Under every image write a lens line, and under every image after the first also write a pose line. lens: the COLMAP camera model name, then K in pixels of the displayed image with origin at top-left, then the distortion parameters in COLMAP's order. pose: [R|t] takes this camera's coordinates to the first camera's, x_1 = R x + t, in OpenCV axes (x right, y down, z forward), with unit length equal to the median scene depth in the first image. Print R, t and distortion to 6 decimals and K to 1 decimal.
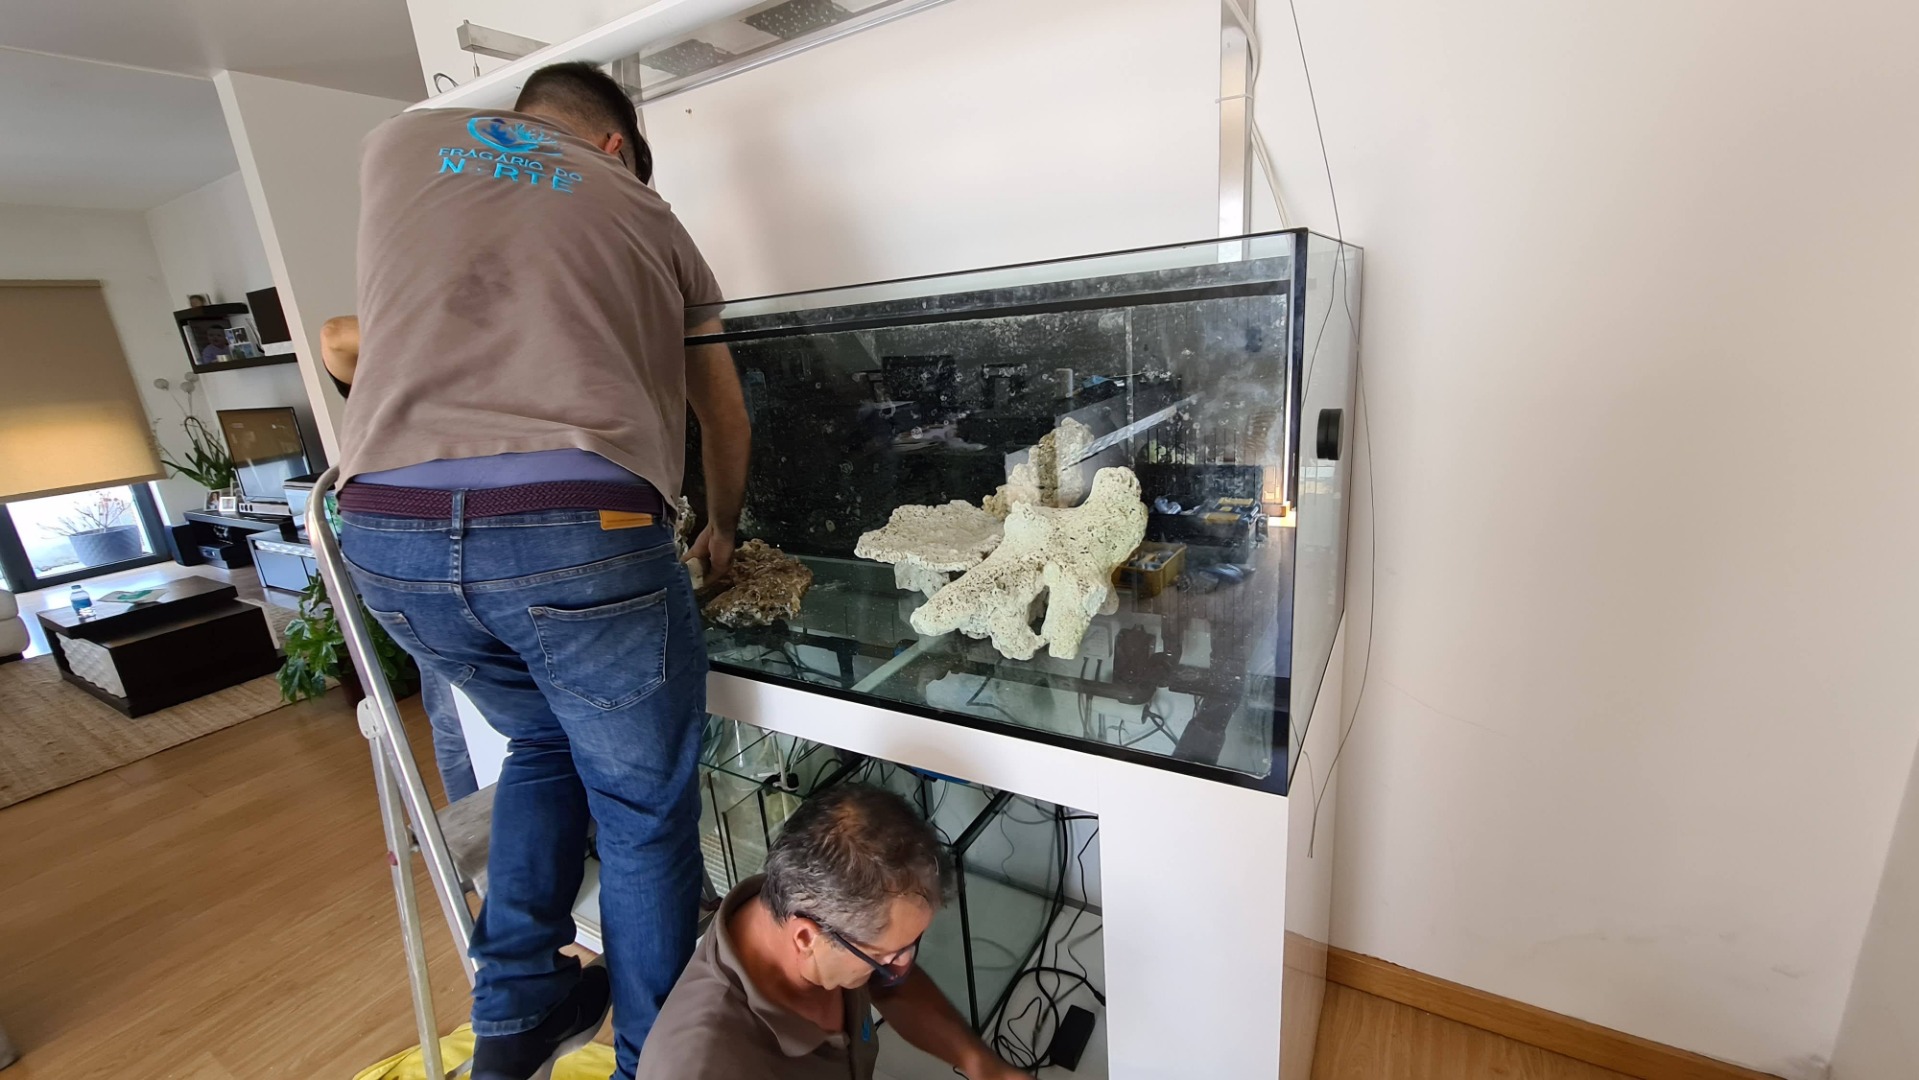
lens RADIAL K [[780.9, 0, 950.5], [0, 780.9, 545.2], [0, 0, 1]] dist [-0.003592, 0.000217]
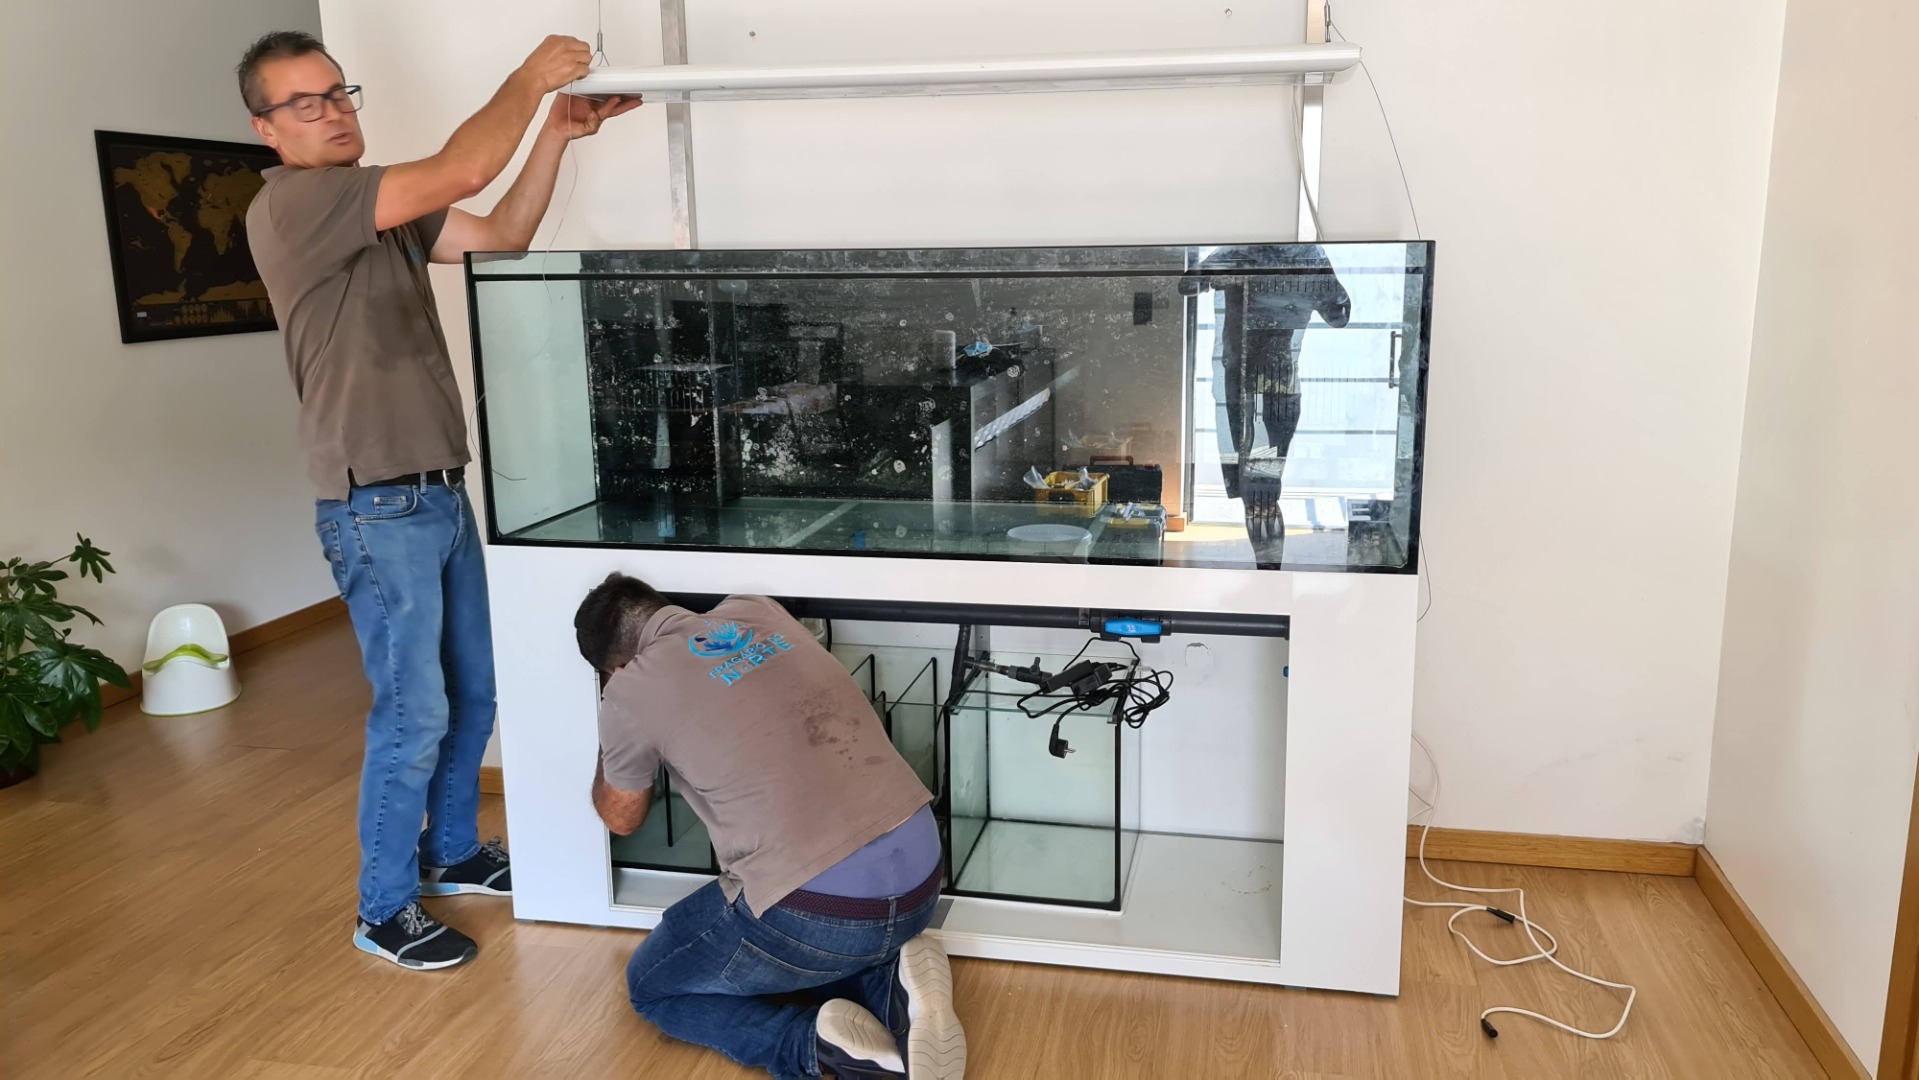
lens RADIAL K [[1381.9, 0, 973.5], [0, 1381.9, 533.2], [0, 0, 1]] dist [0.015226, -0.010484]
pose [[0.942429, 0.000901, 0.334404, -0.663216], [0.028355, 0.996180, -0.082592, 0.210123], [-0.333201, 0.087319, 0.938804, -0.666259]]
